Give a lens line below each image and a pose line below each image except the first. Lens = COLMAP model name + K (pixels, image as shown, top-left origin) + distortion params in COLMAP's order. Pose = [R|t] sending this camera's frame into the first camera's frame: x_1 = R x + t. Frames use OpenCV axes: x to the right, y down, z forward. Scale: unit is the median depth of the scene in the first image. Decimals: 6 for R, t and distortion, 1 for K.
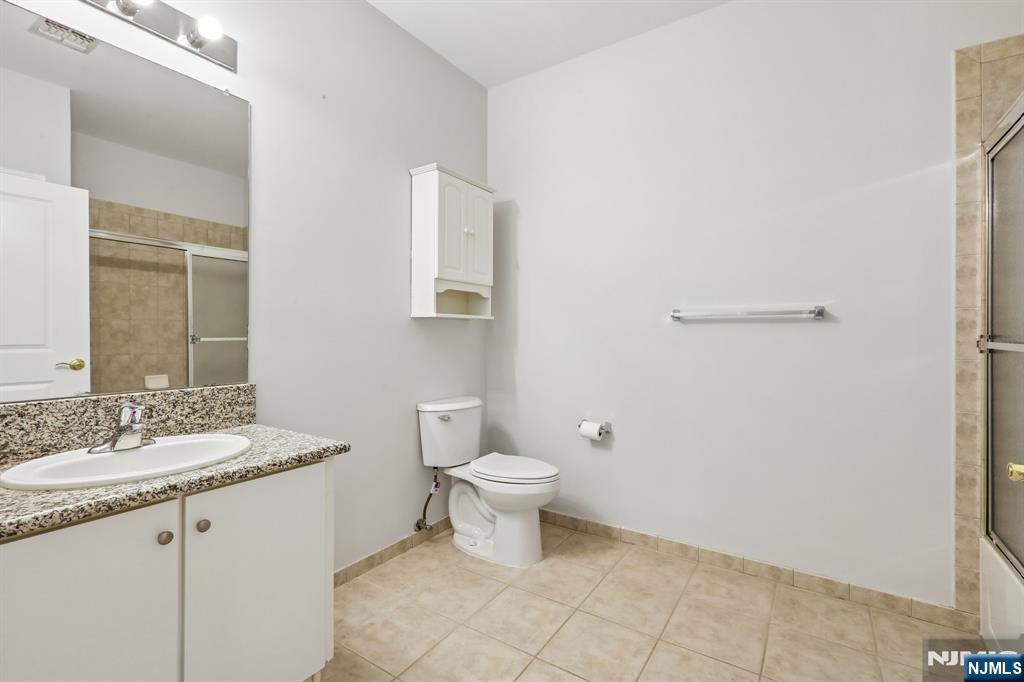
lens RADIAL K [[466.0, 0, 517.9], [0, 466.0, 336.7], [0, 0, 1]] dist [-0.003135, 0.004438]
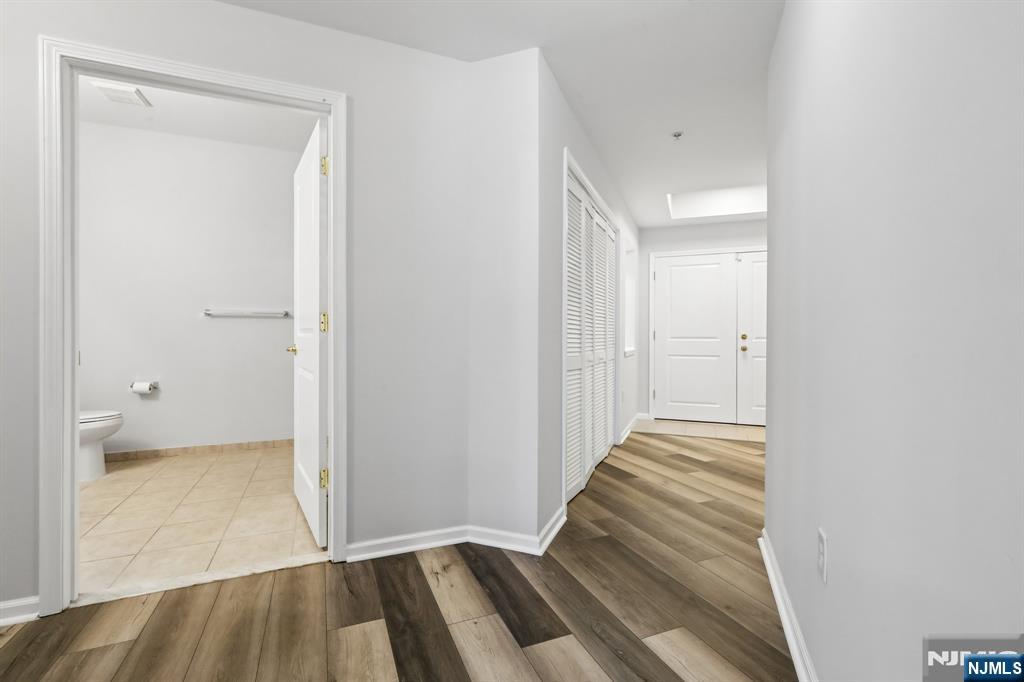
lens RADIAL K [[466.0, 0, 515.7], [0, 466.0, 334.5], [0, 0, 1]] dist [-0.003135, 0.004438]
pose [[0.566923, 0.000187, 0.823770, -0.402566], [0.000383, 1.000000, -0.000491, 0.033646], [-0.823770, 0.000594, 0.566923, -0.846656]]
